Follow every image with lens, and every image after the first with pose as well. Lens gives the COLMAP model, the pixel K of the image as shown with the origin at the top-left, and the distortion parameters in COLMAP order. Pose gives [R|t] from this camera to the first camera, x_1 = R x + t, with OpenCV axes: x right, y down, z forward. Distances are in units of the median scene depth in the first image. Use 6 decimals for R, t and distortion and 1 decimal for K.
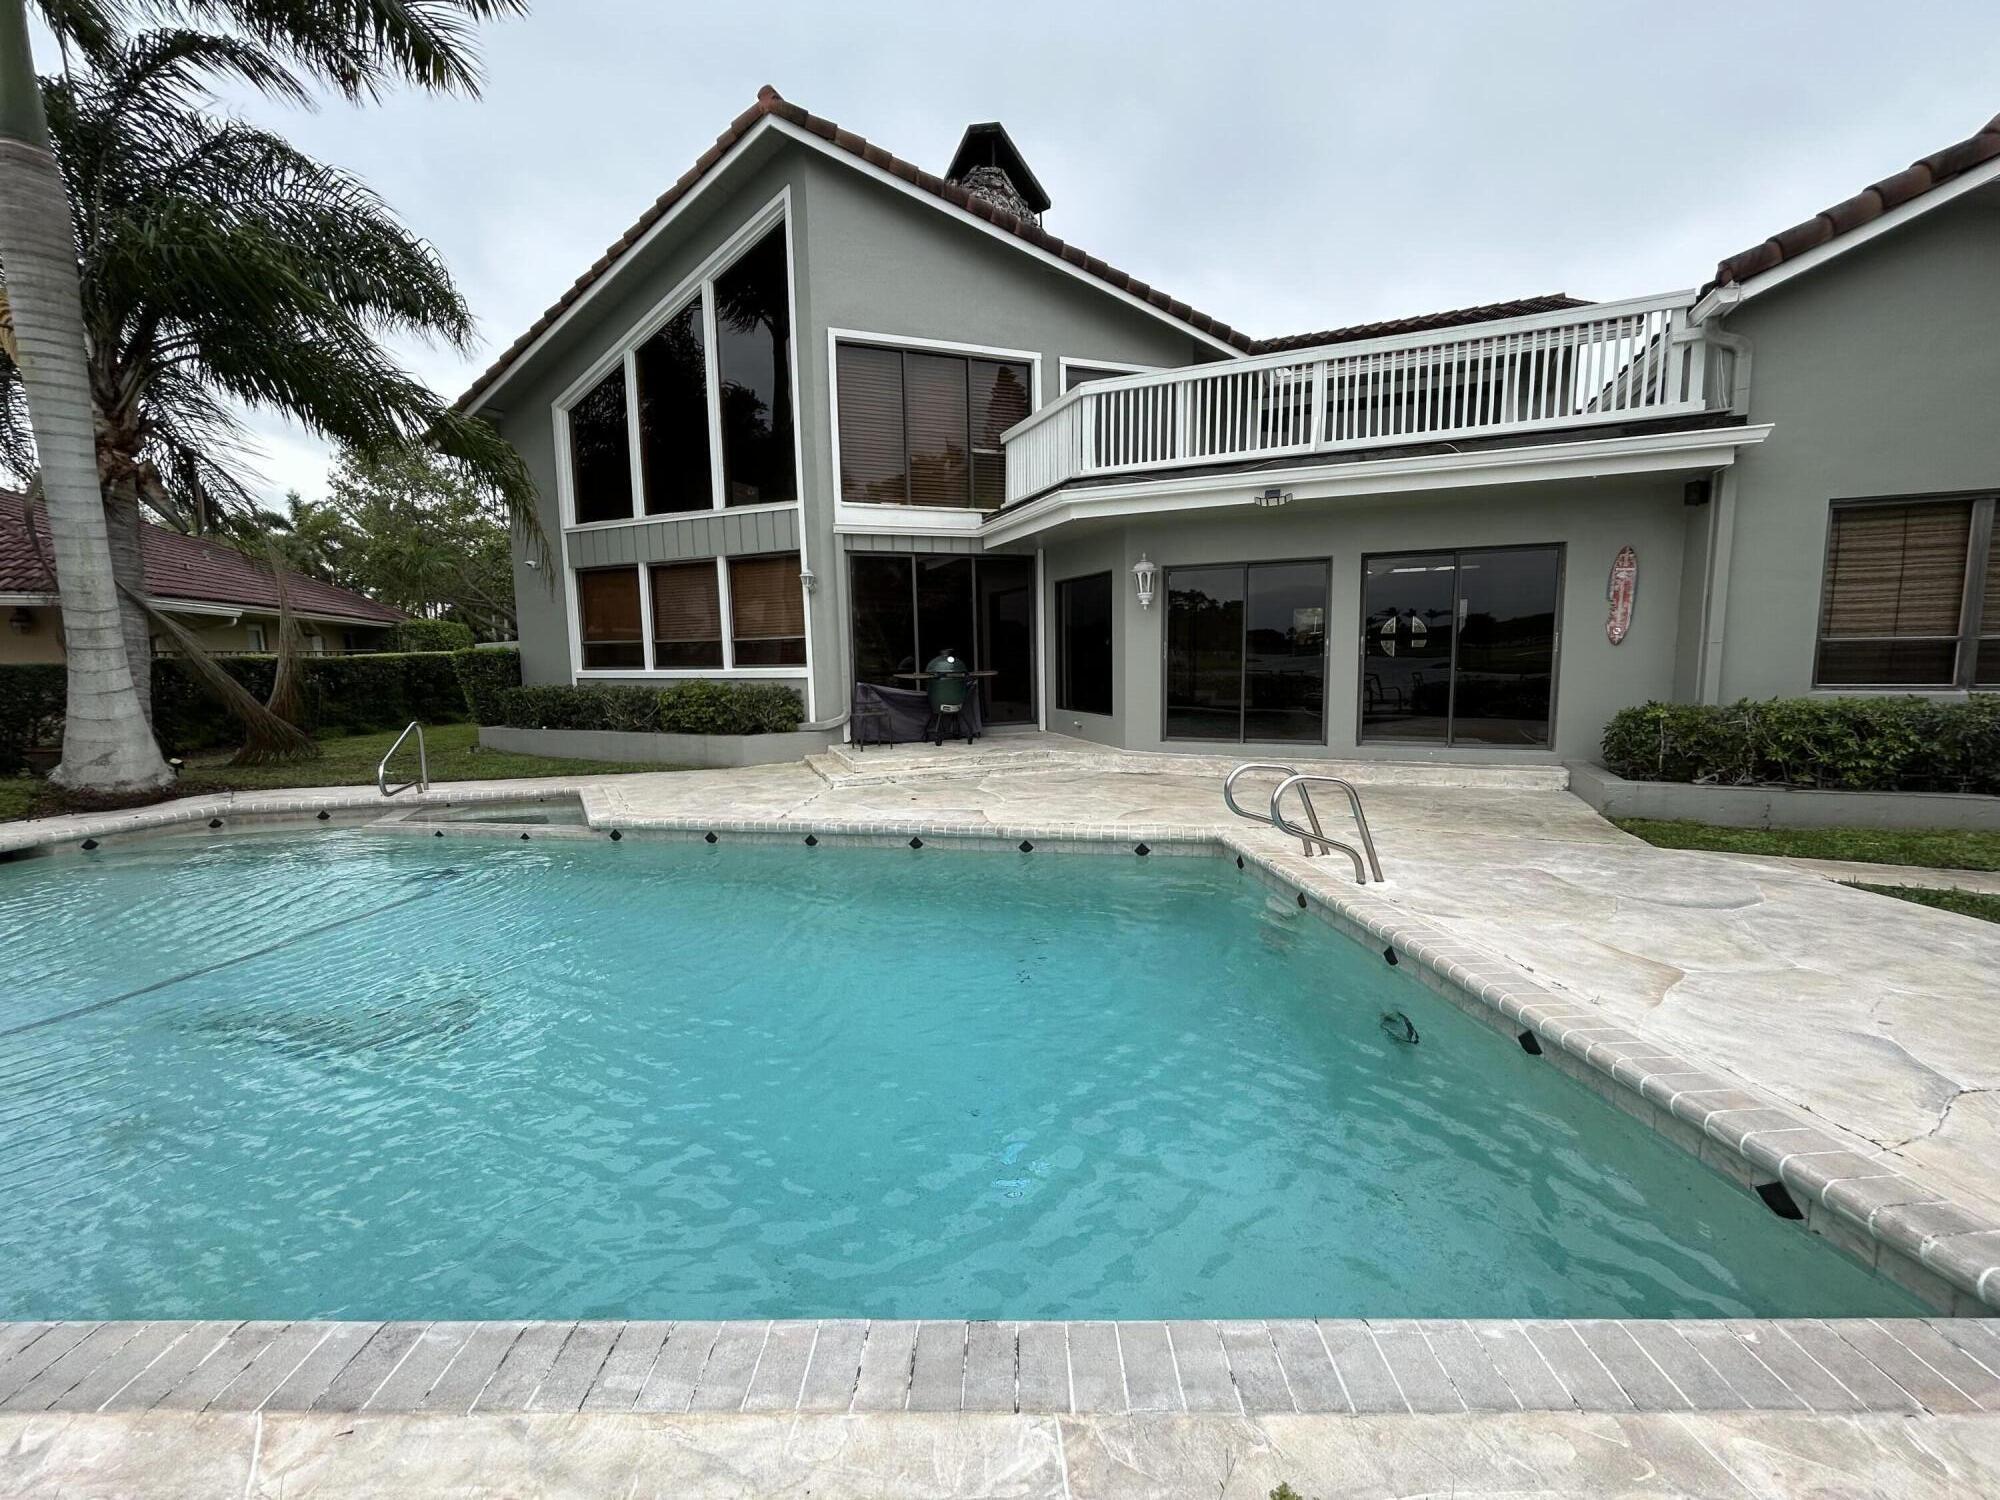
lens RADIAL K [[813.5, 0, 989.9], [0, 813.5, 745.7], [0, 0, 1]] dist [-0.001515, 0.000410]
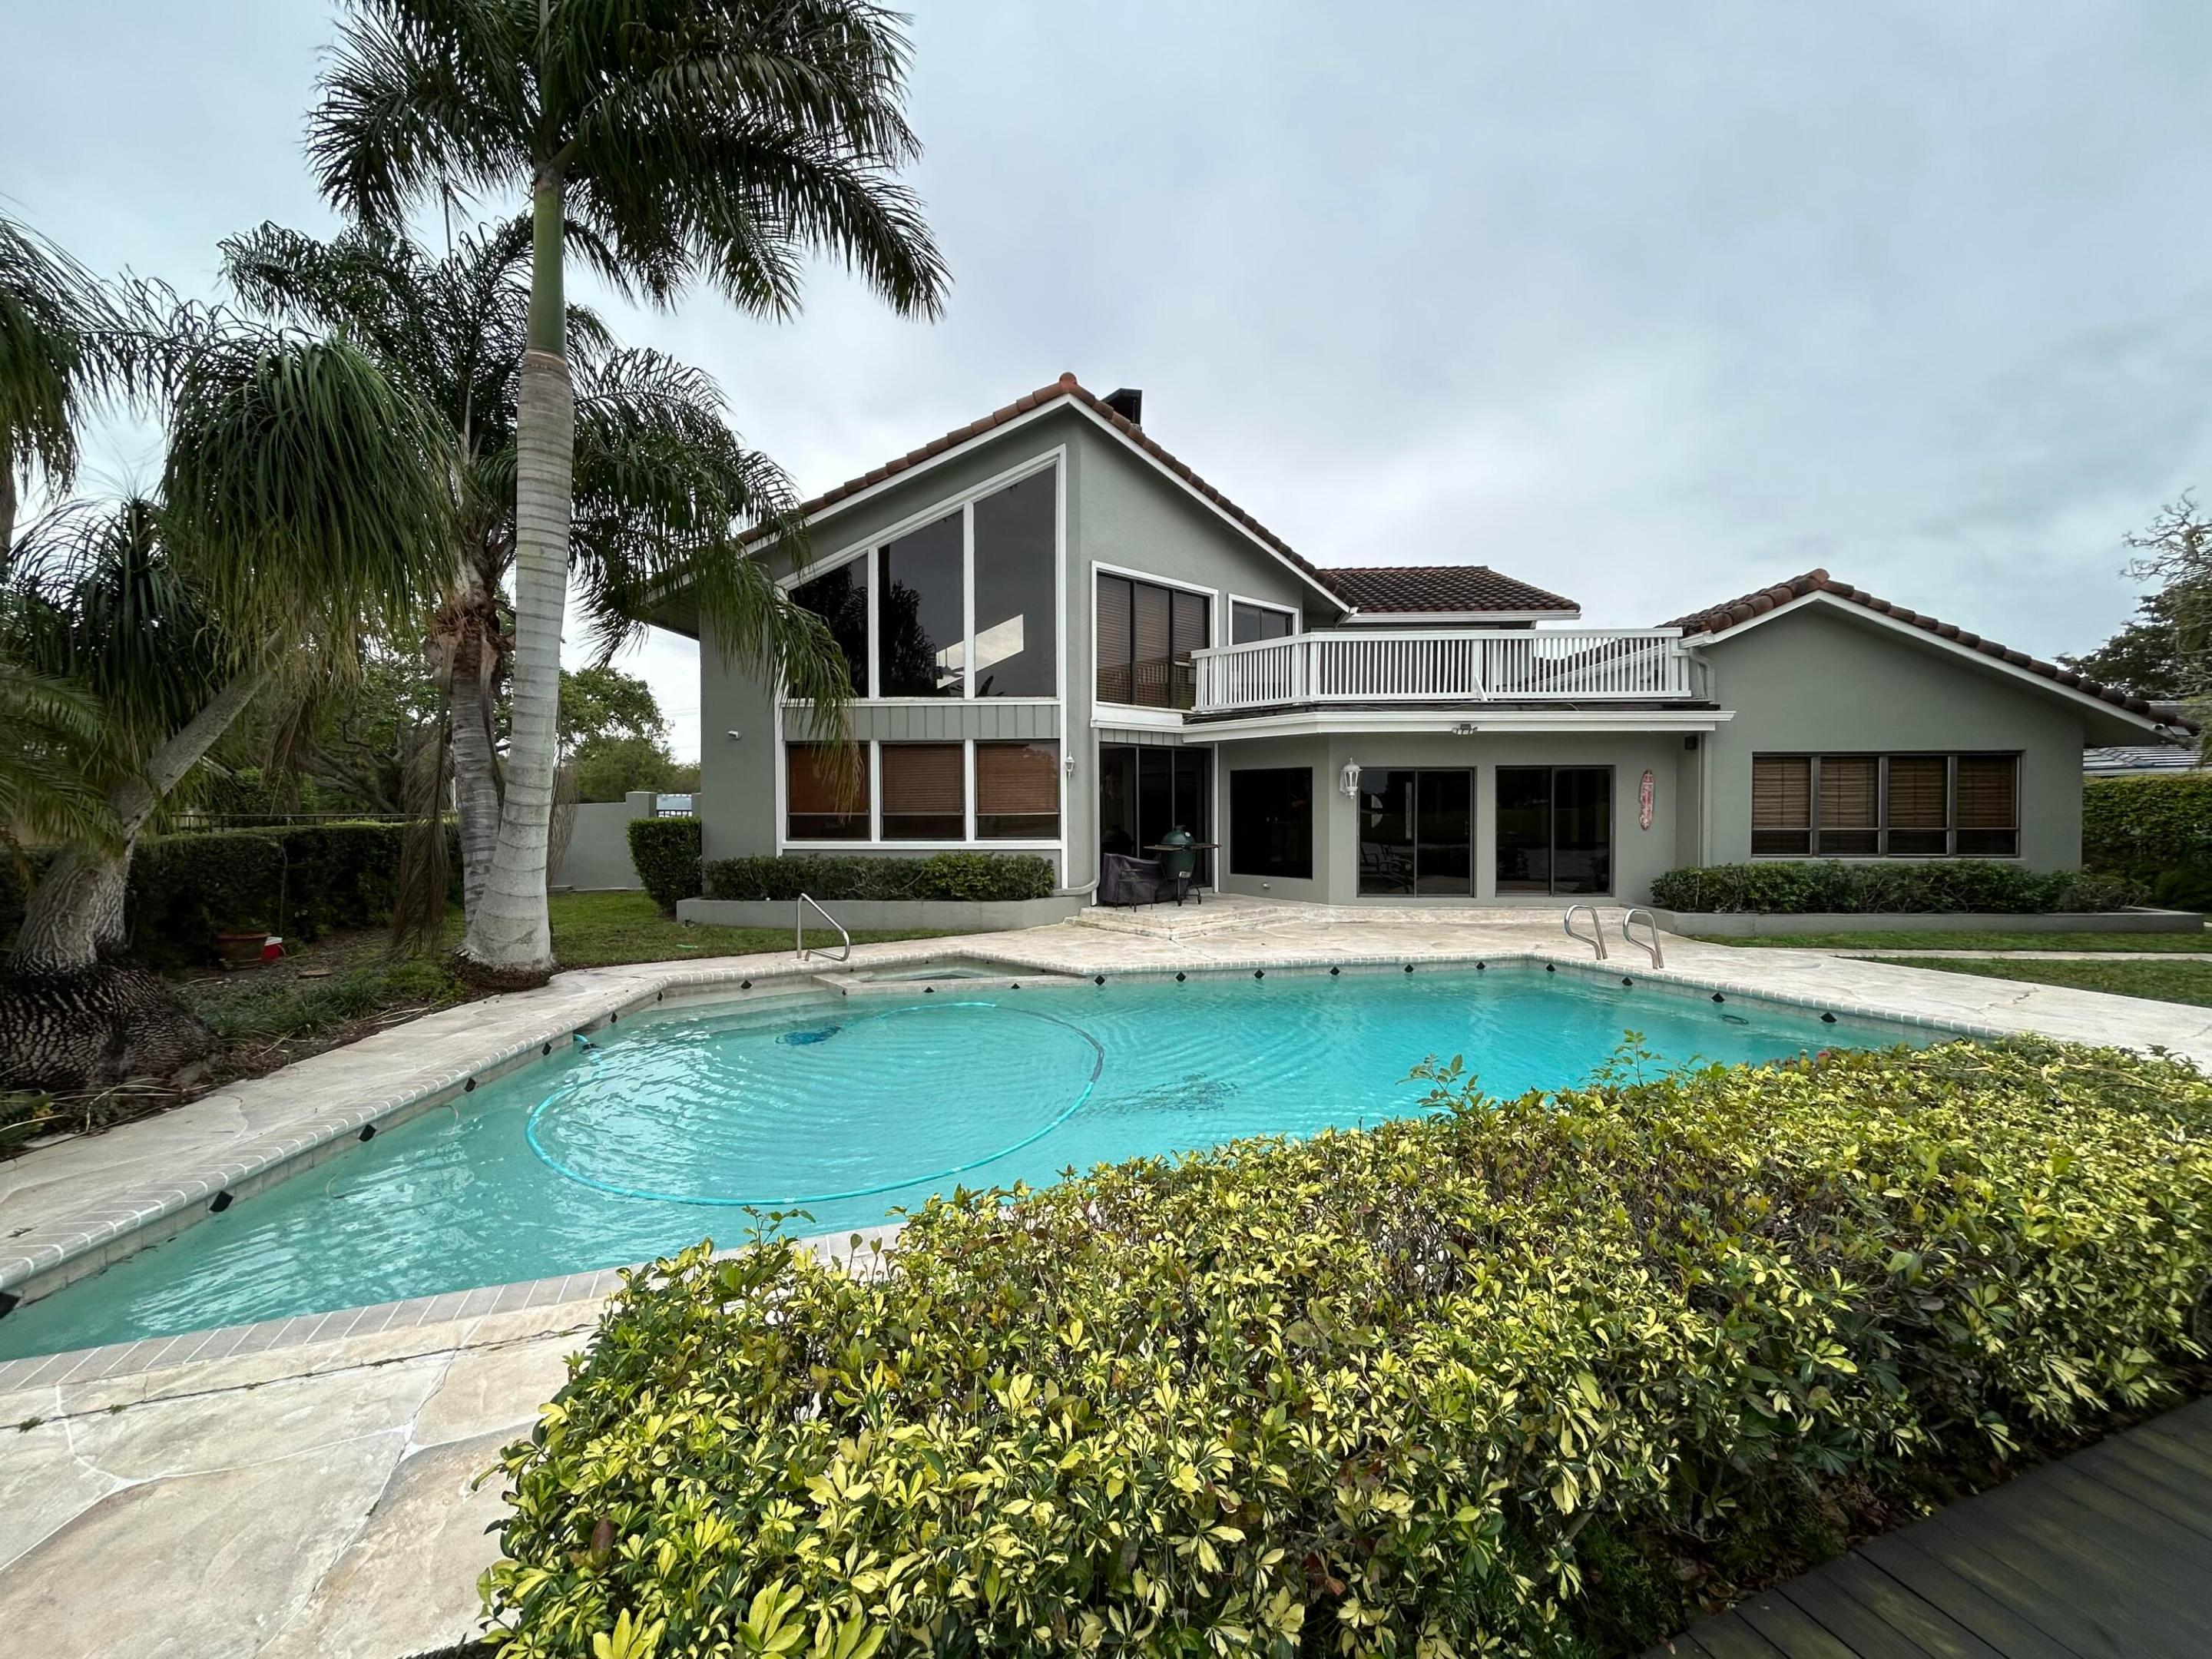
lens RADIAL K [[899.8, 0, 1096.4], [0, 899.8, 826.2], [0, 0, 1]] dist [-0.001515, 0.000410]
pose [[0.934329, 0.006806, 0.356346, -0.893606], [0.027966, 0.995335, -0.092337, 0.002594], [-0.355313, 0.096239, 0.929780, -0.275106]]
